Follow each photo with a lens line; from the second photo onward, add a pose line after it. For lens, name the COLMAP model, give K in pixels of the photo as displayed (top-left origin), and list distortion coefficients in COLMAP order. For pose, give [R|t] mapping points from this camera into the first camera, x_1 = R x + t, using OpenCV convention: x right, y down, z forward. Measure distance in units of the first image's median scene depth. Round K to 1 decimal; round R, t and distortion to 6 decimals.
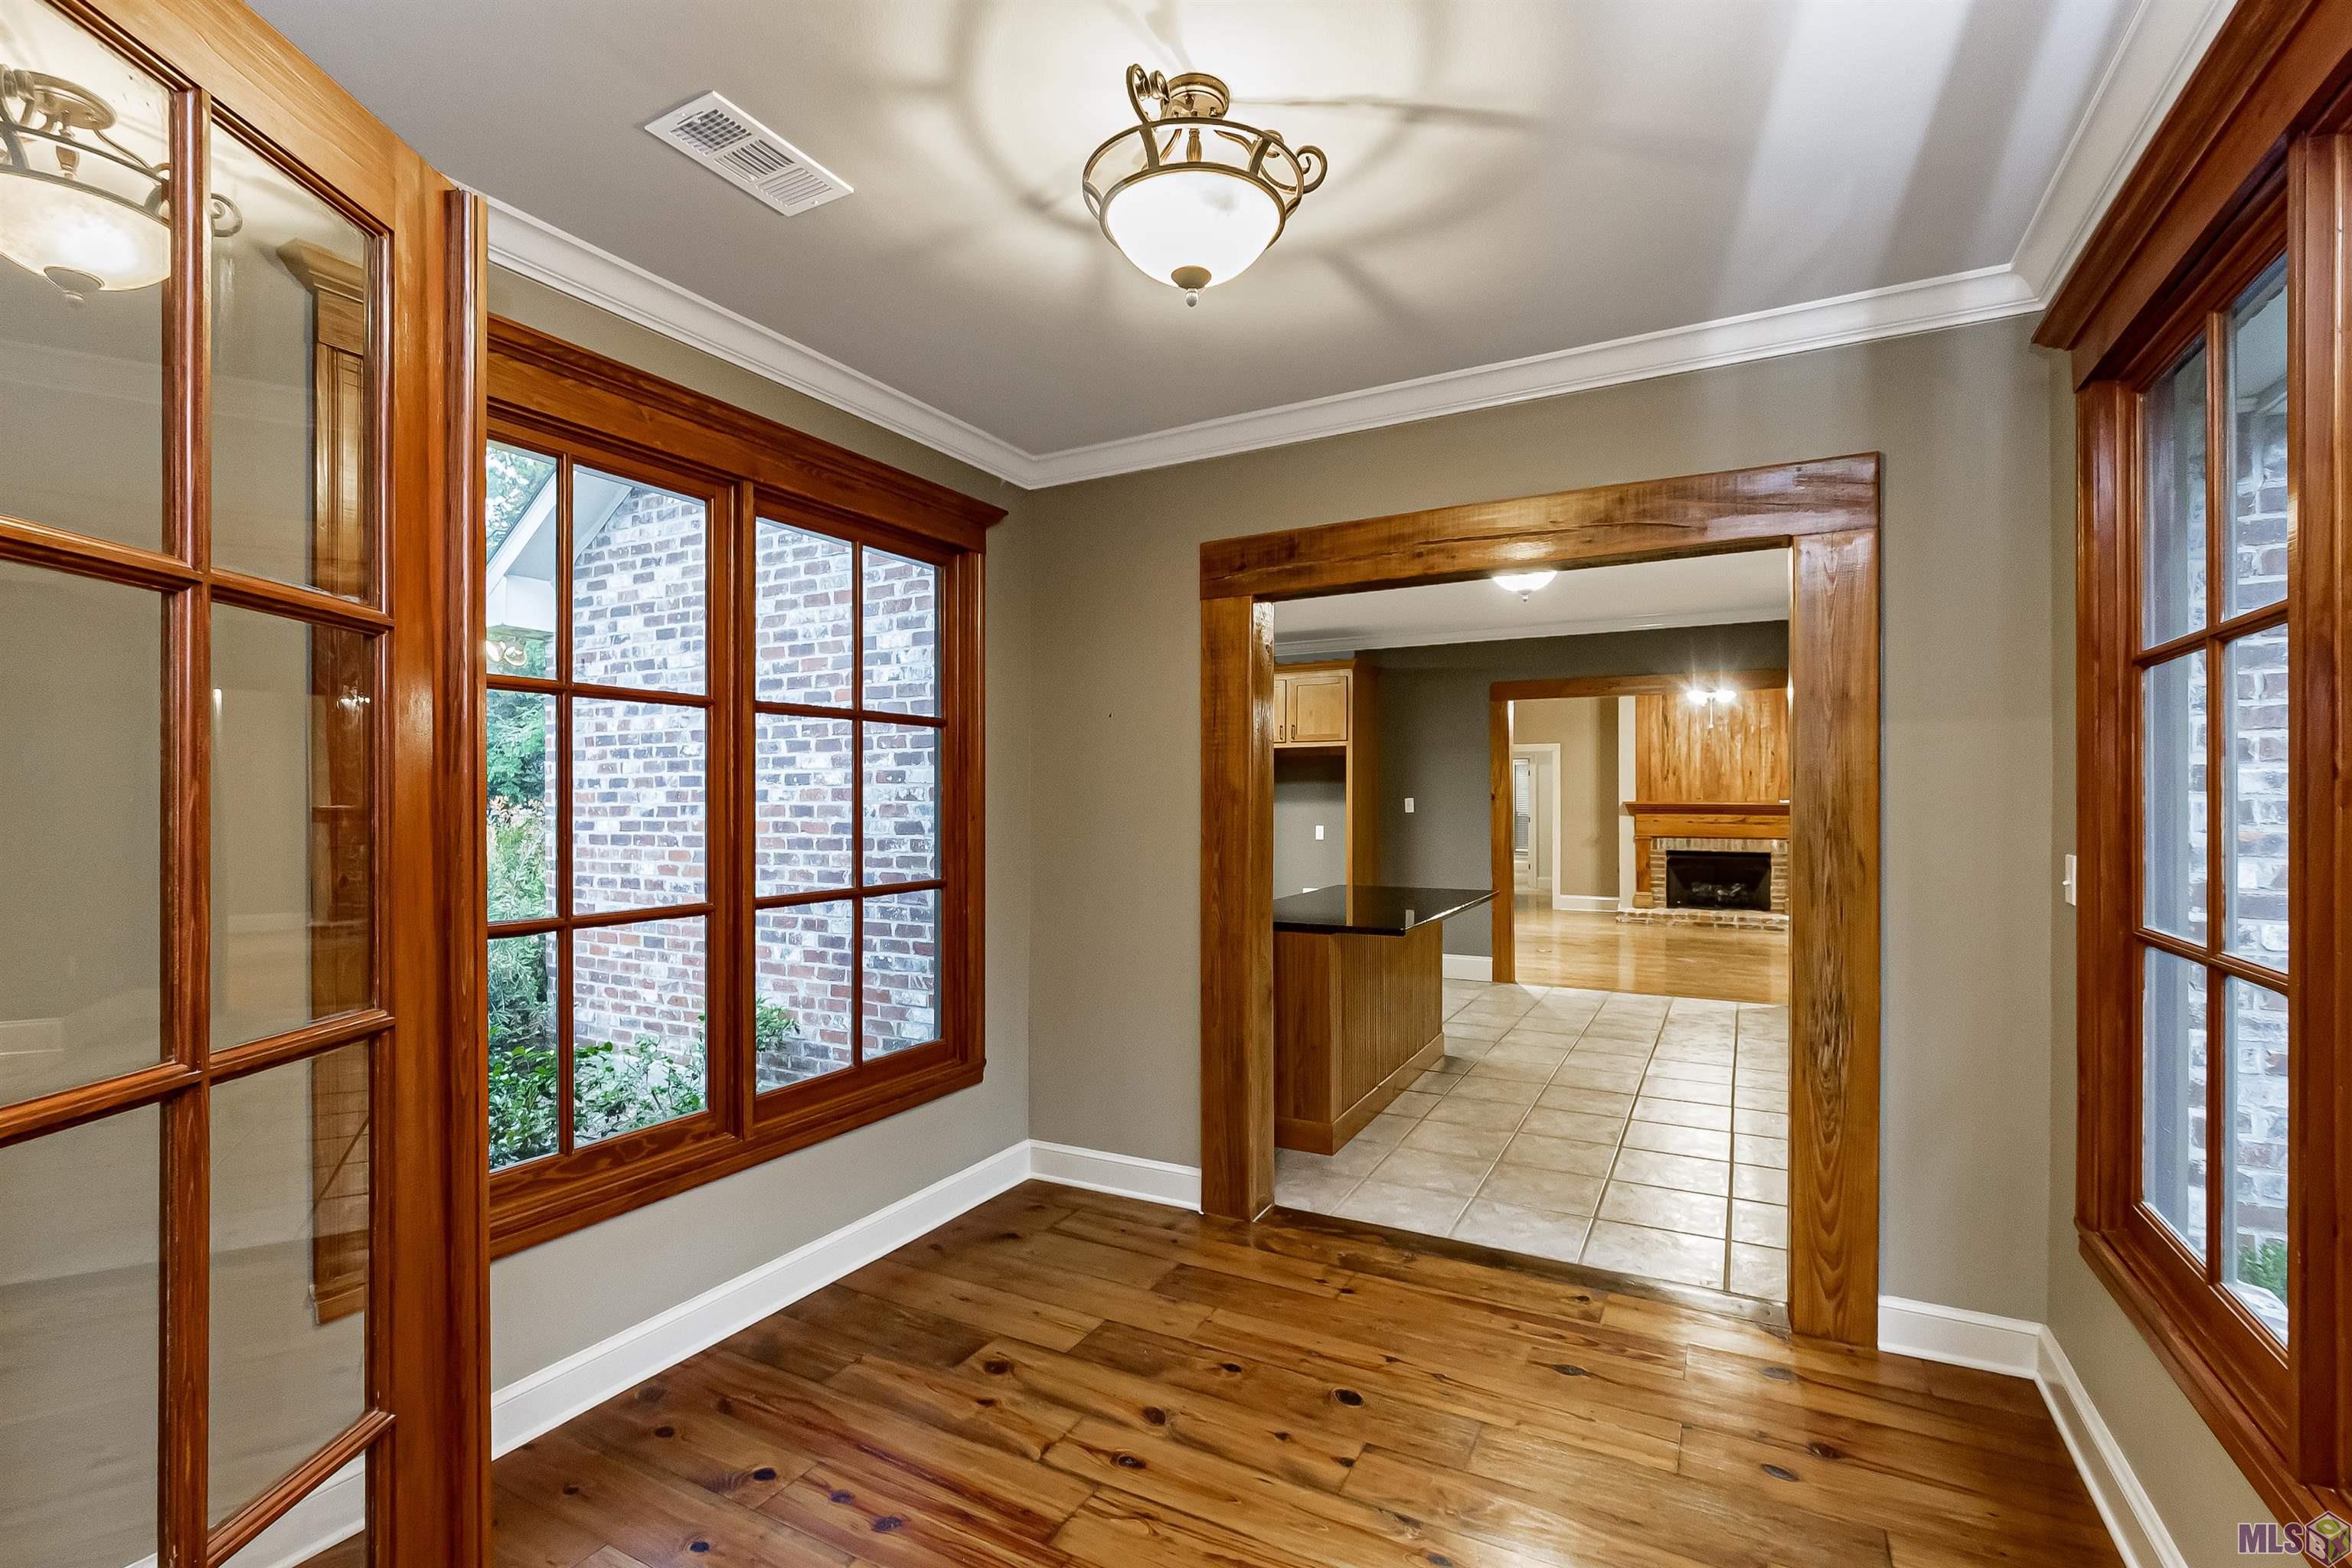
lens RADIAL K [[1074.7, 0, 1175.5], [0, 1074.7, 798.7], [0, 0, 1]] dist [-0.008393, 0.001956]
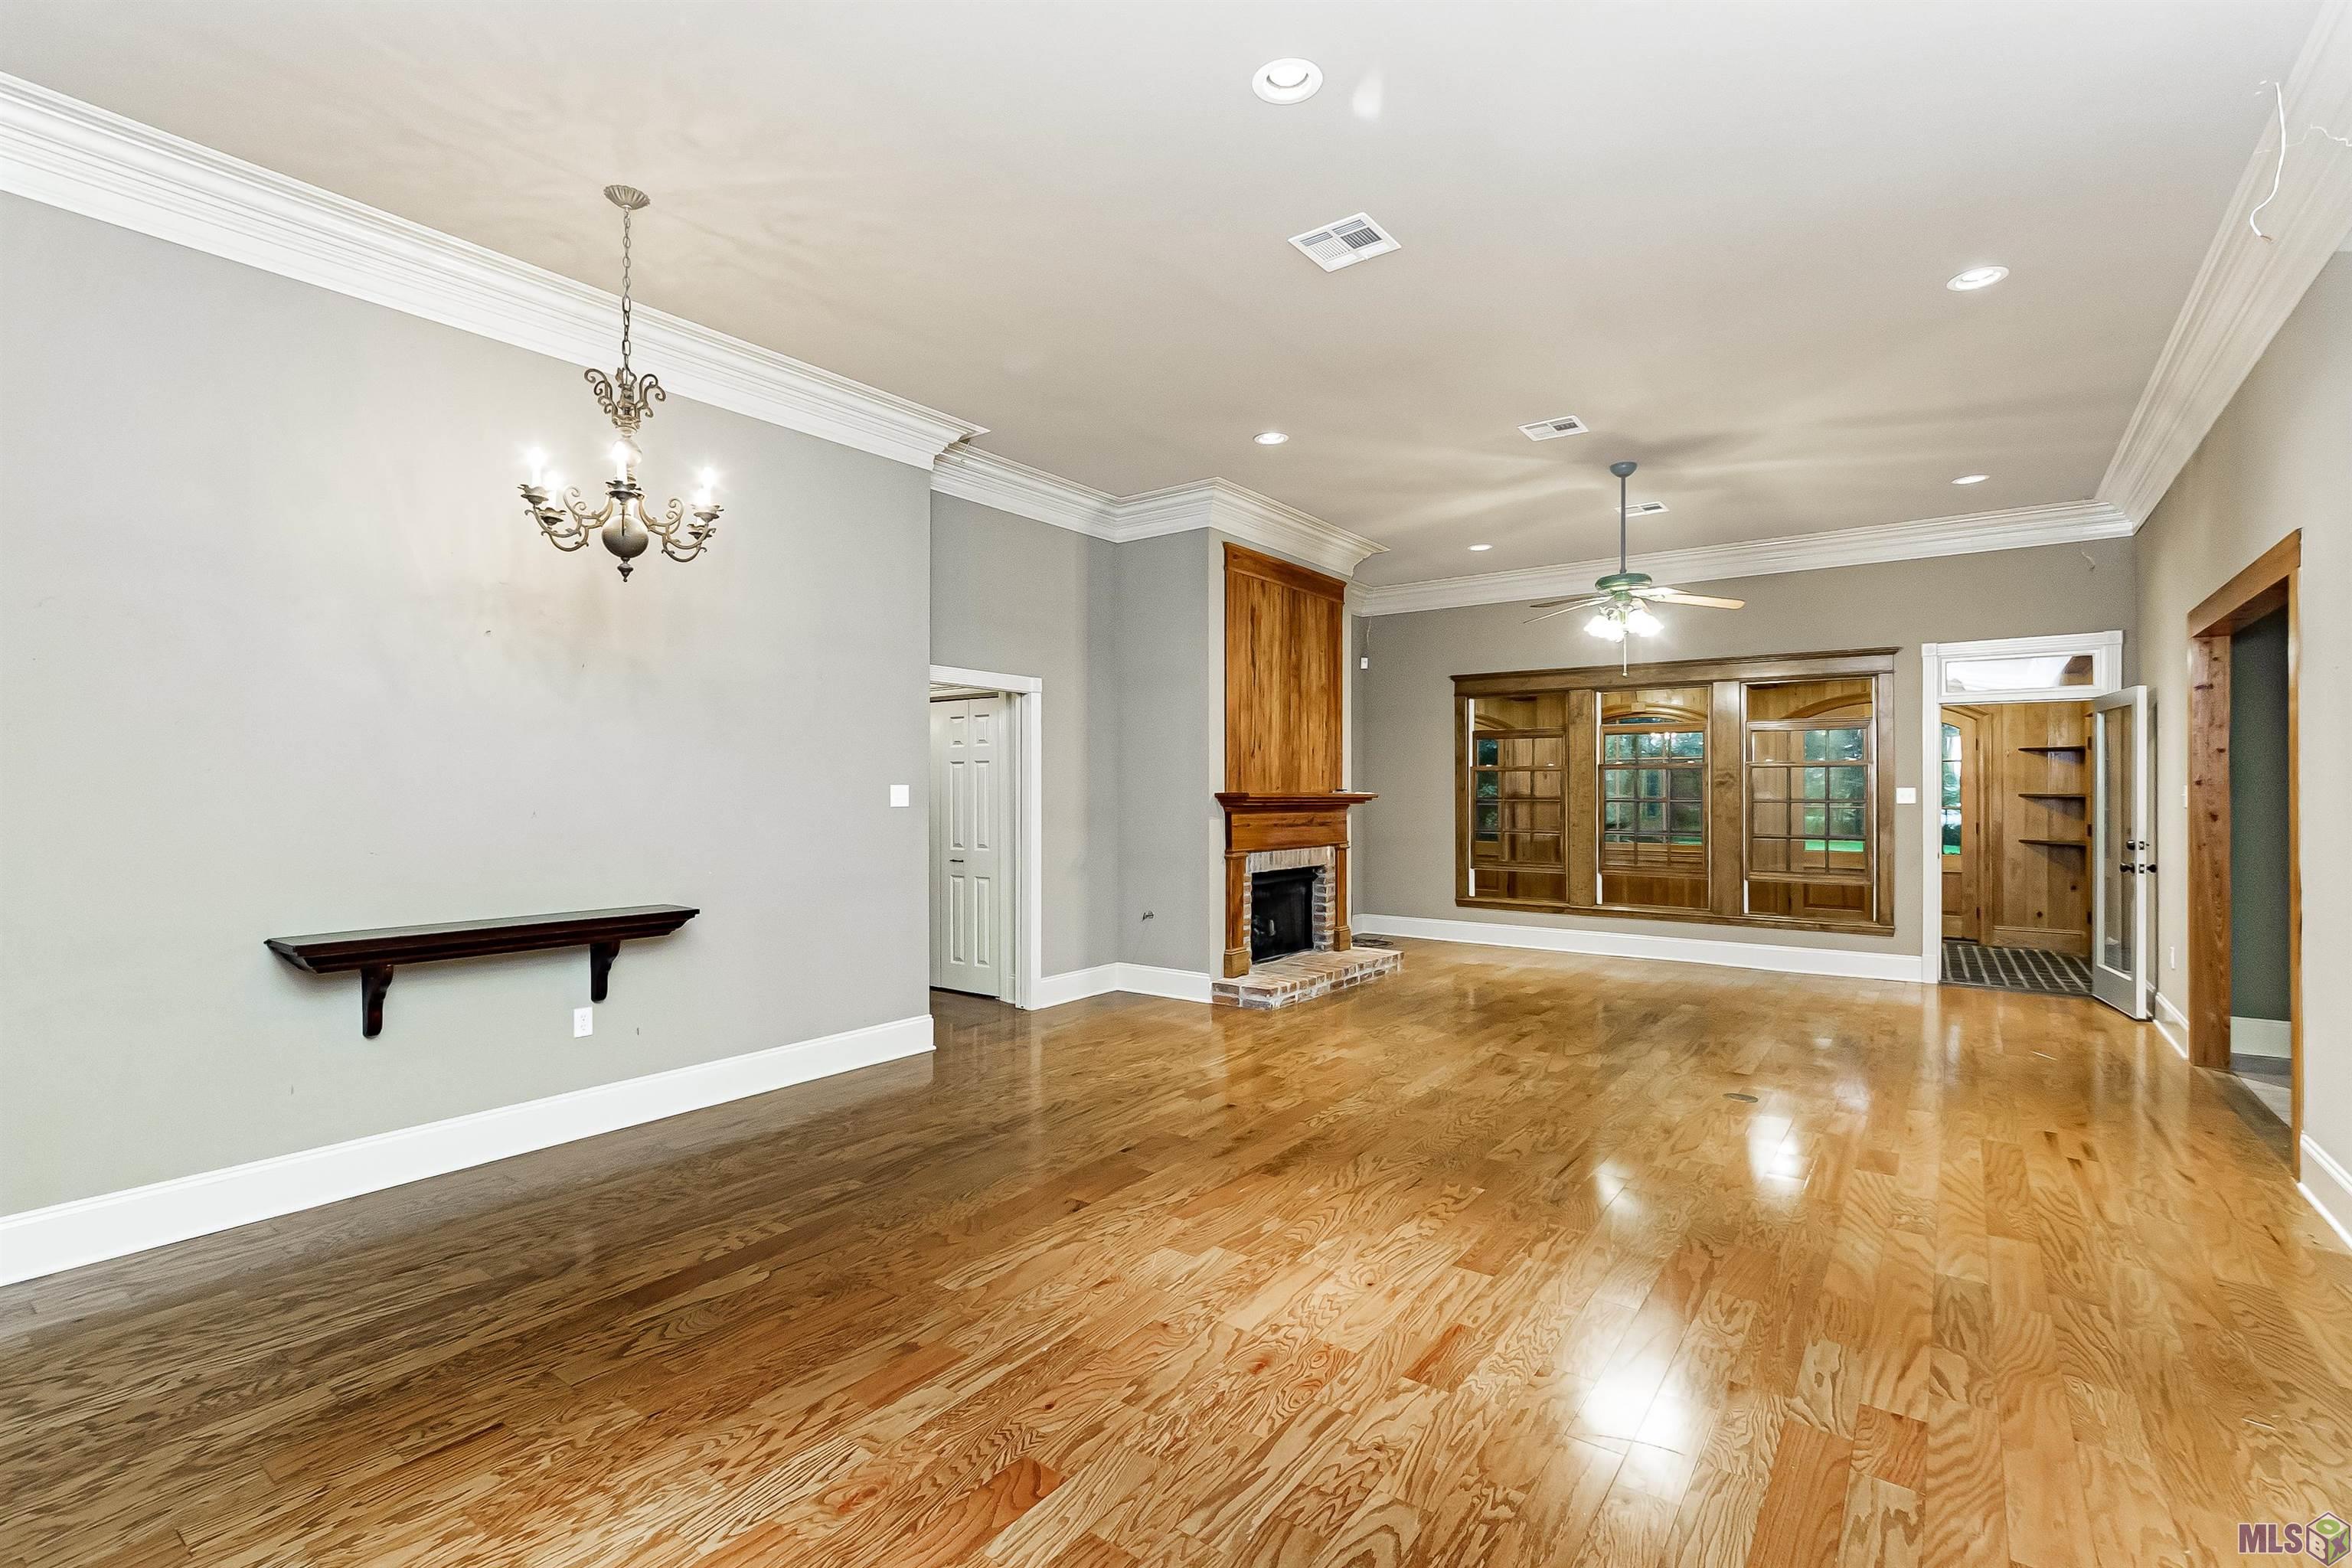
lens RADIAL K [[1074.7, 0, 1168.7], [0, 1074.7, 778.0], [0, 0, 1]] dist [-0.008393, 0.001956]
pose [[0.134374, 0.011966, 0.990858, -0.152815], [-0.001518, 0.999928, -0.011869, 0.001826], [-0.990929, 0.000091, 0.134383, 0.981637]]
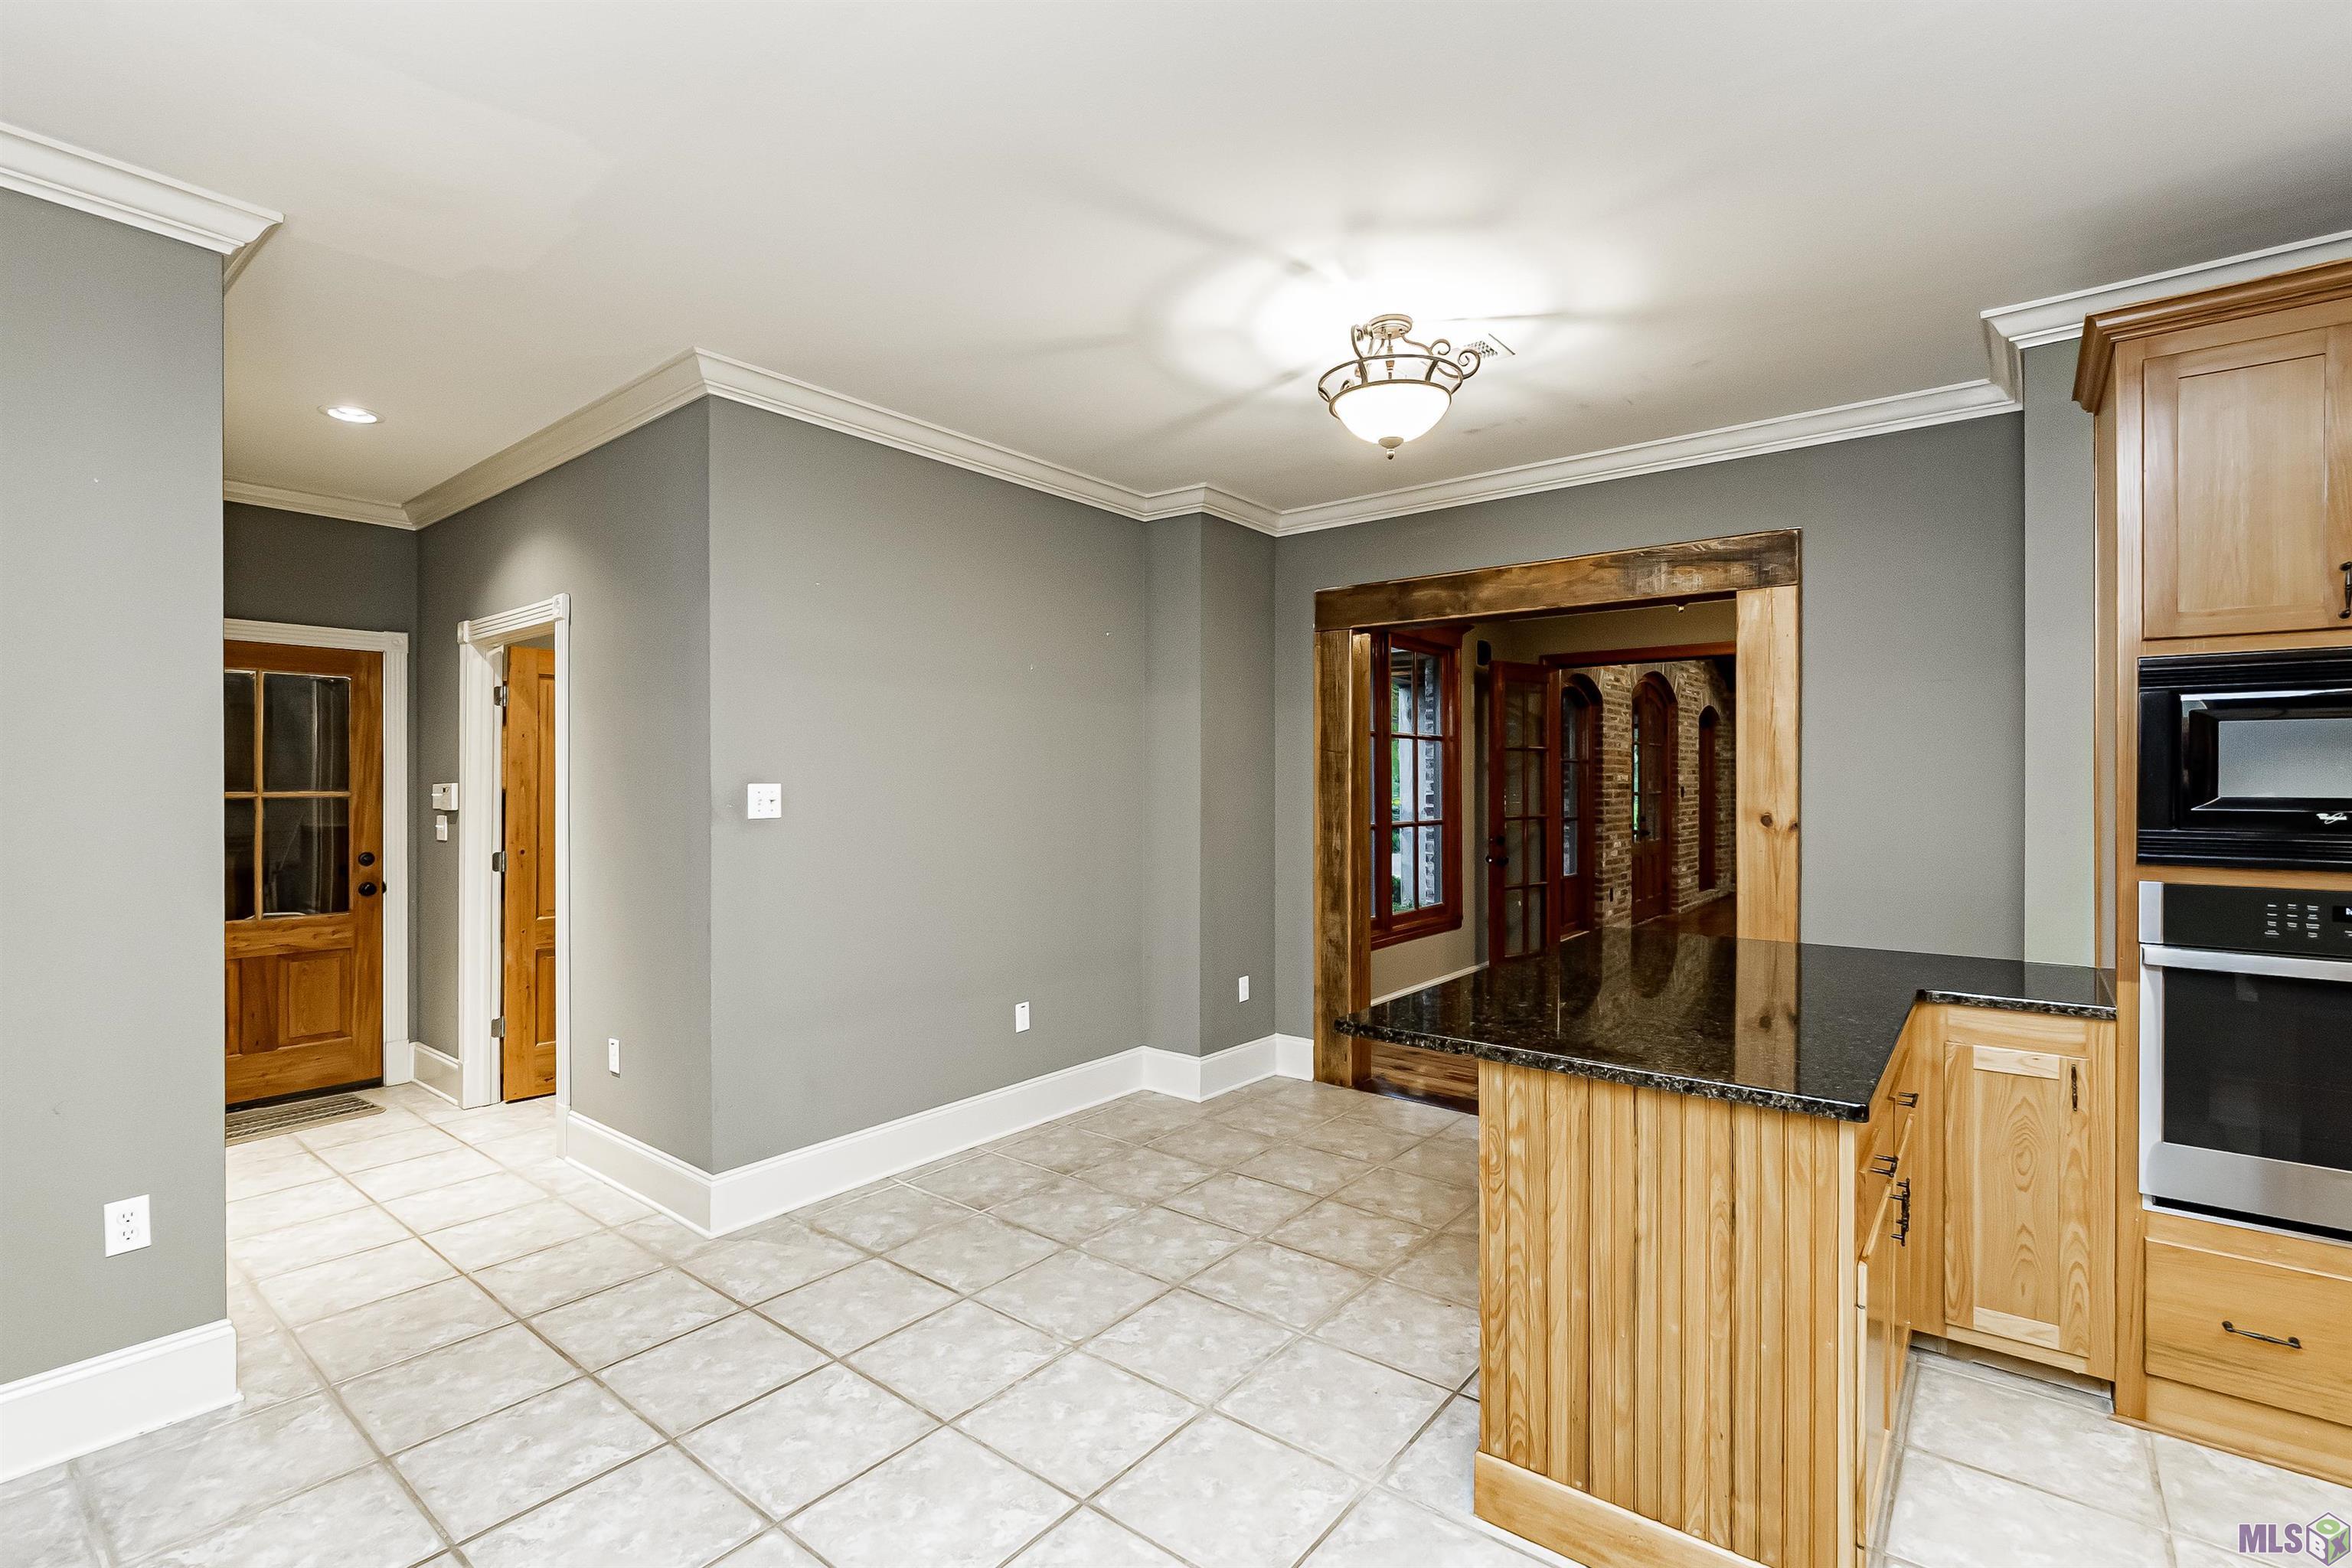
lens RADIAL K [[1074.7, 0, 1154.4], [0, 1074.7, 783.7], [0, 0, 1]] dist [-0.008393, 0.001956]
pose [[-0.981400, -0.002493, 0.191958, 0.138765], [-0.001892, 0.999993, 0.003313, -0.000483], [-0.191965, 0.002888, -0.981398, 0.664318]]
